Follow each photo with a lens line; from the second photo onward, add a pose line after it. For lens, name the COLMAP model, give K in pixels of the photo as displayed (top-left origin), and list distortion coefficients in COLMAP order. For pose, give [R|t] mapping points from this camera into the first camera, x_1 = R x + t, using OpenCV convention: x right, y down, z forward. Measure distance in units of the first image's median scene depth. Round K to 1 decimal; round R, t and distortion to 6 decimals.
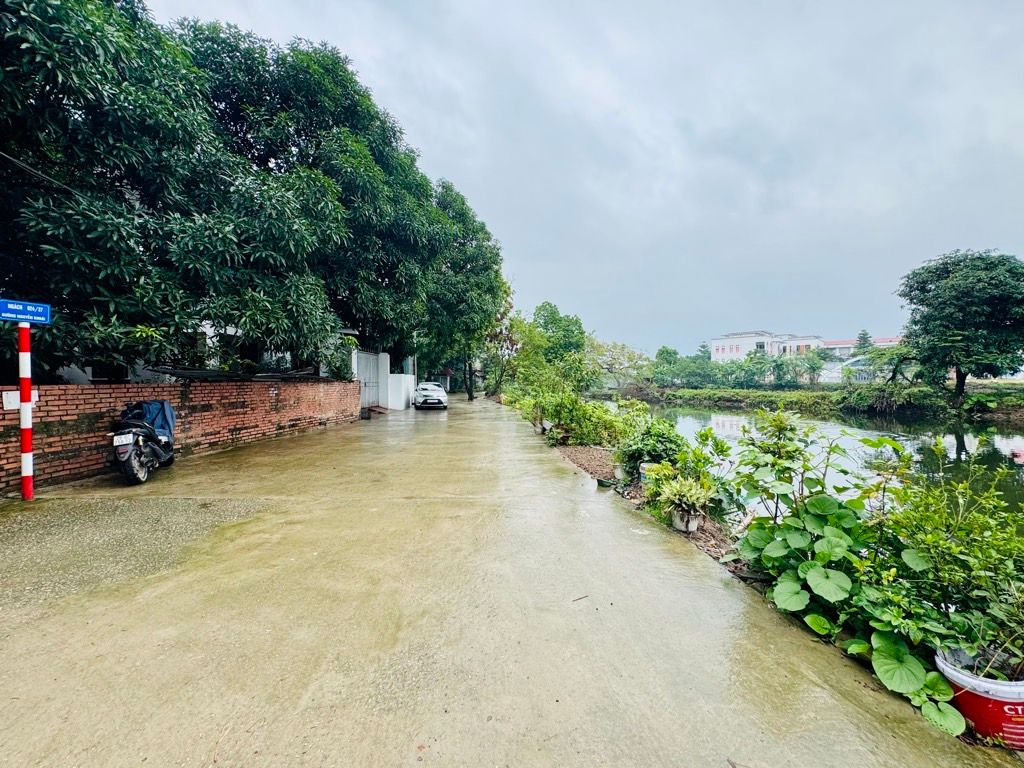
lens RADIAL K [[407.5, 0, 511.6], [0, 407.5, 381.9], [0, 0, 1]] dist [-0.000773, -0.000079]
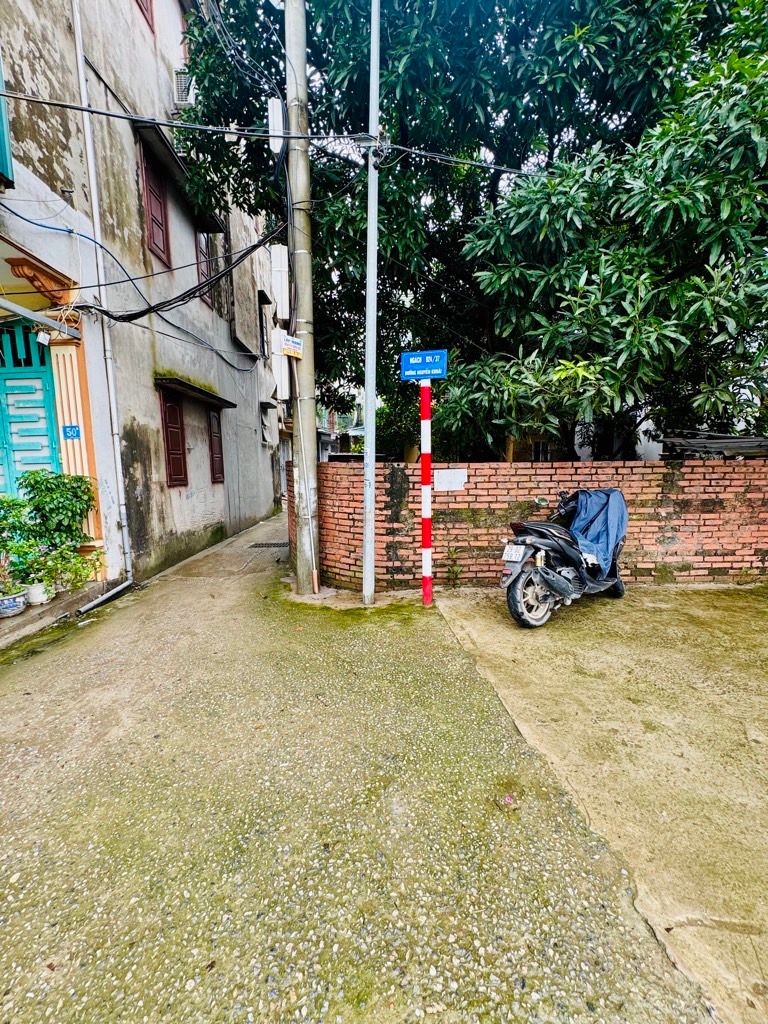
lens RADIAL K [[407.5, 0, 383.1], [0, 407.5, 511.9], [0, 0, 1]] dist [-0.000773, -0.000079]
pose [[0.107926, 0.137450, -0.984611, -0.338806], [-0.000677, 0.990406, 0.138185, -0.005823], [0.994159, -0.014248, 0.106984, 0.671459]]
